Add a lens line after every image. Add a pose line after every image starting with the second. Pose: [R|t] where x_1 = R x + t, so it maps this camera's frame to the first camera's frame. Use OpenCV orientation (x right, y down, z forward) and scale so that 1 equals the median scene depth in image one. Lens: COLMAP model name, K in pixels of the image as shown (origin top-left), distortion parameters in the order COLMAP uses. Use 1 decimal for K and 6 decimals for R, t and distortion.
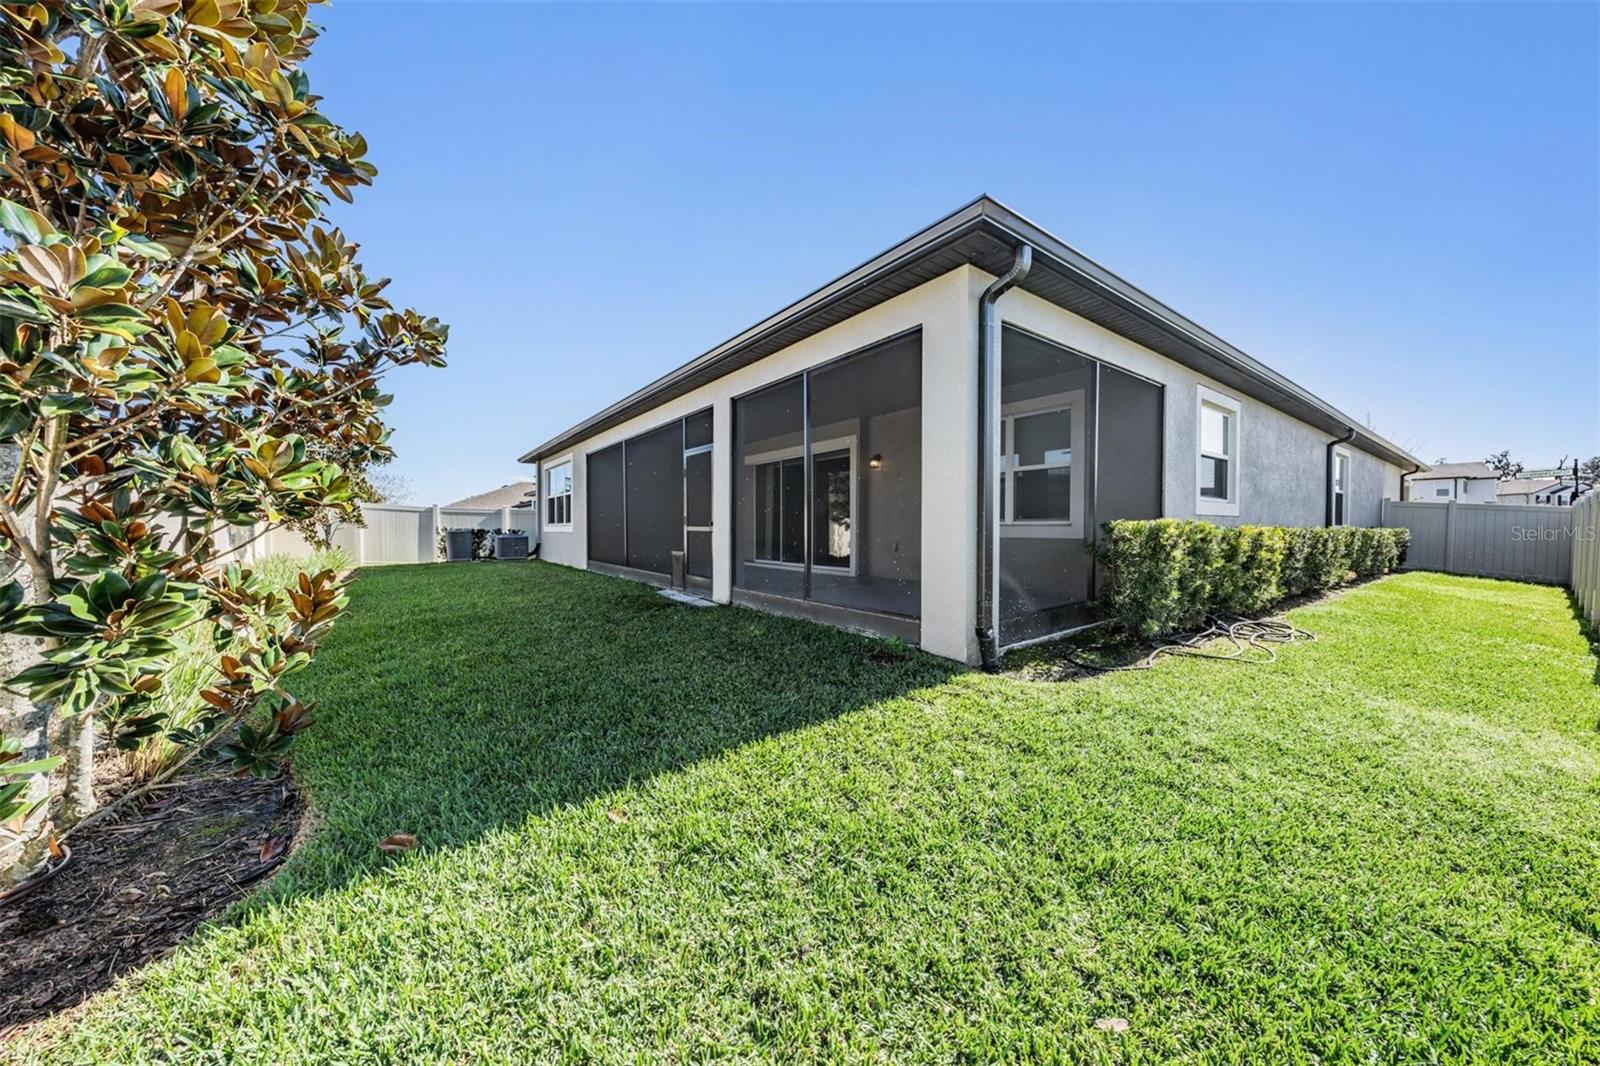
lens RADIAL K [[538.6, 0, 800.3], [0, 538.6, 535.4], [0, 0, 1]] dist [0.000058, 0.000001]
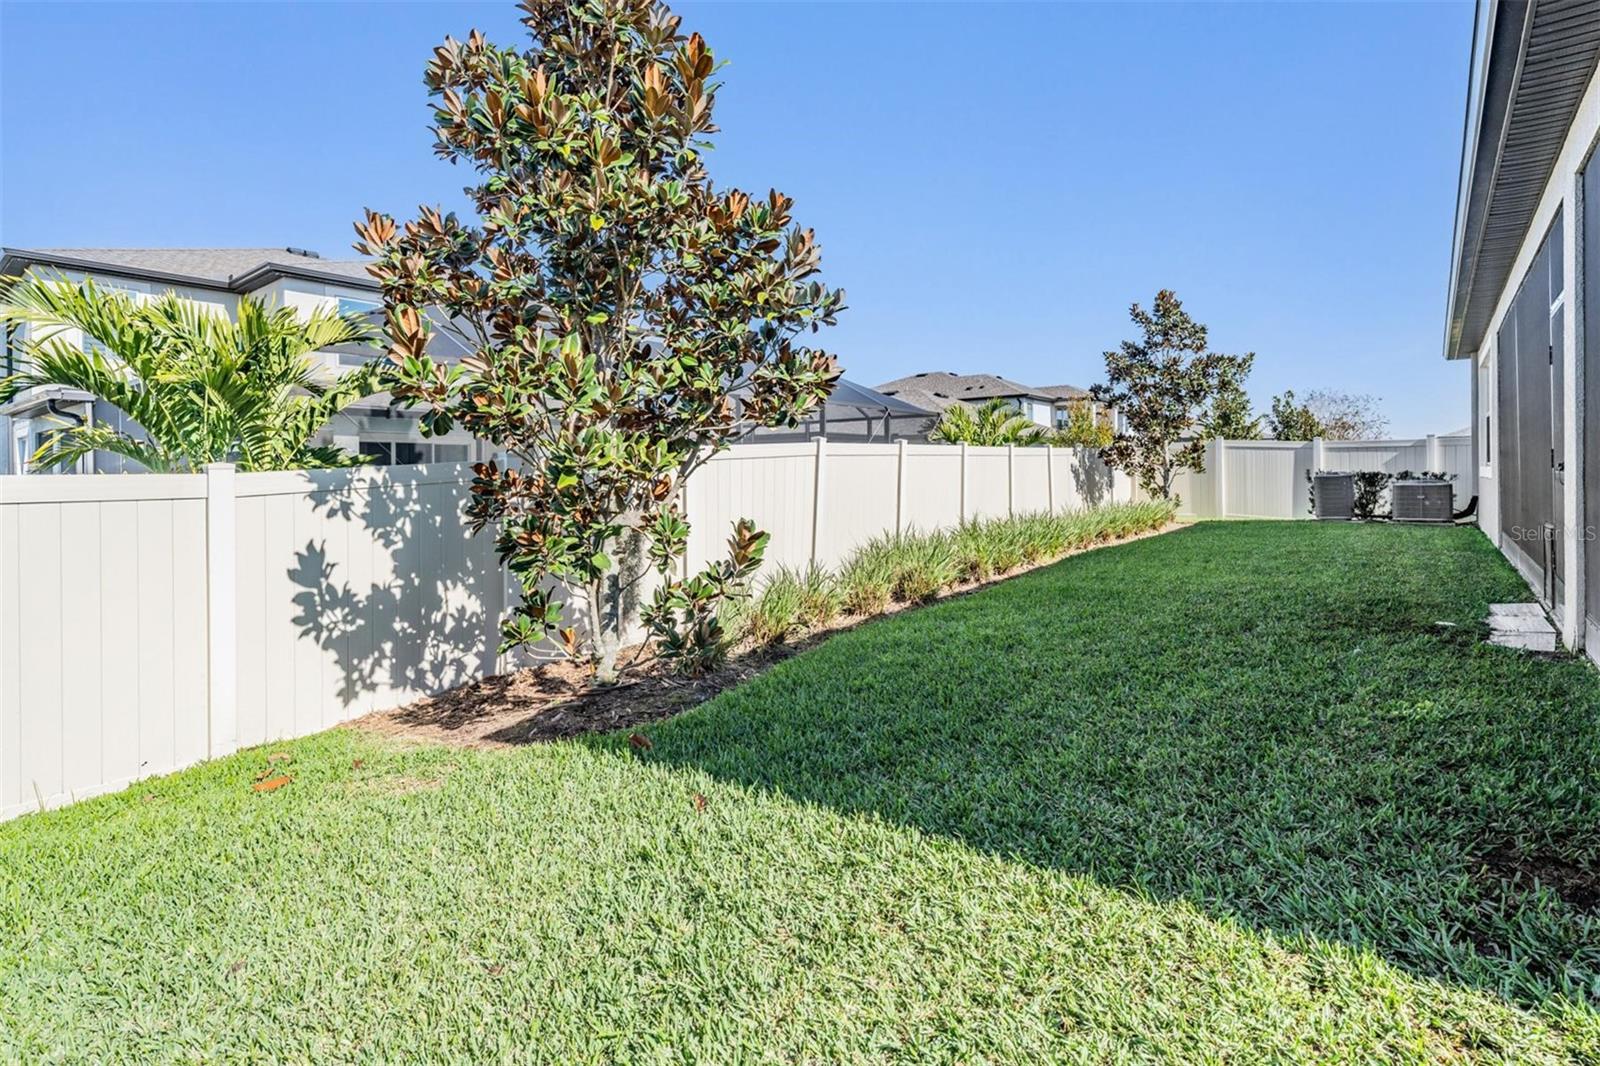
lens RADIAL K [[791.3, 0, 799.2], [0, 791.3, 475.6], [0, 0, 1]] dist [0.000589, 0.000079]
pose [[0.247418, -0.005982, -0.968890, 0.145513], [0.001961, 0.999982, -0.005673, -0.003328], [0.968907, -0.000496, 0.247425, 0.124167]]
